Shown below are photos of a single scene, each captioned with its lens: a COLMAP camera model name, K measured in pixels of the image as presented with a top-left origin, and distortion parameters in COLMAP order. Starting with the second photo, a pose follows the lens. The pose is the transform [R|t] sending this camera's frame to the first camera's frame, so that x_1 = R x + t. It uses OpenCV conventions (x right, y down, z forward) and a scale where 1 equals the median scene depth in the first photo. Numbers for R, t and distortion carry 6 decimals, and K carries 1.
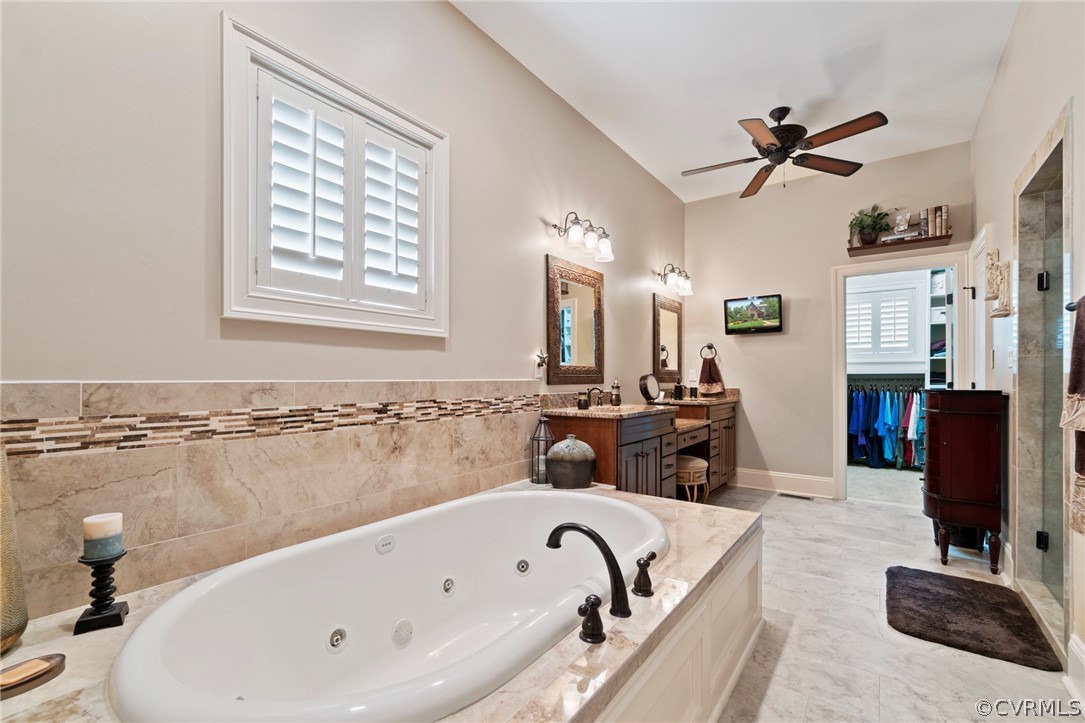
lens RADIAL K [[472.2, 0, 536.3], [0, 472.2, 378.3], [0, 0, 1]] dist [-0.004052, -0.000177]
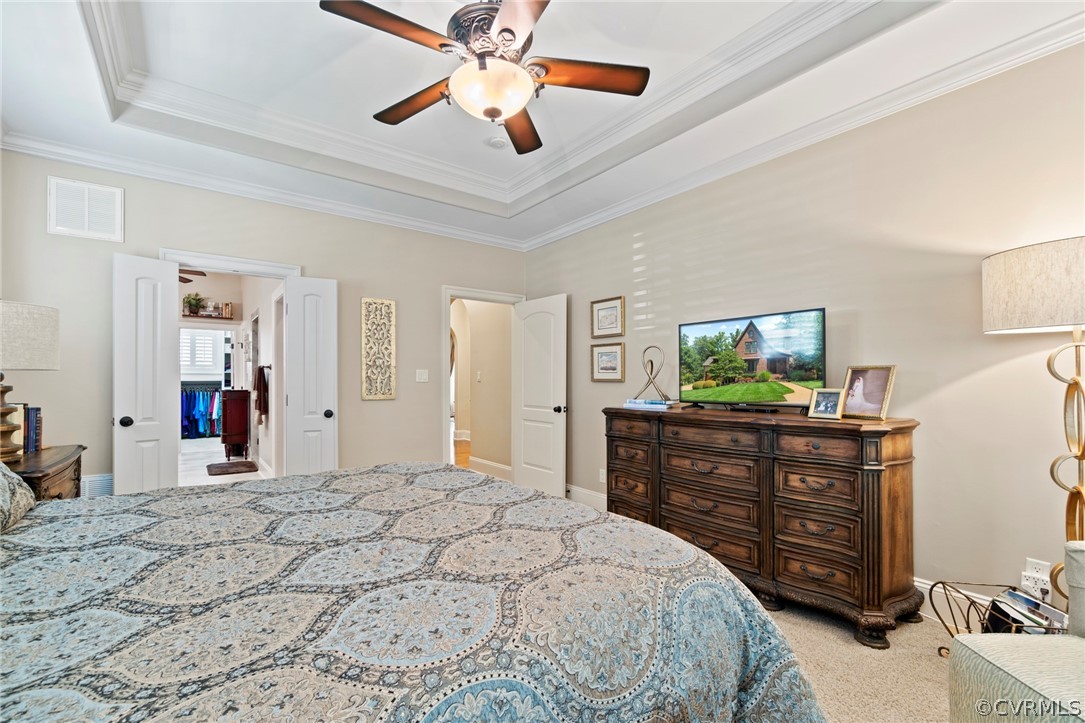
lens RADIAL K [[472.2, 0, 529.6], [0, 472.2, 379.2], [0, 0, 1]] dist [-0.004052, -0.000177]
pose [[0.299575, -0.000223, 0.954073, -0.611476], [0.002013, 0.999998, -0.000399, -0.015685], [-0.954071, 0.002040, 0.299575, -0.750149]]
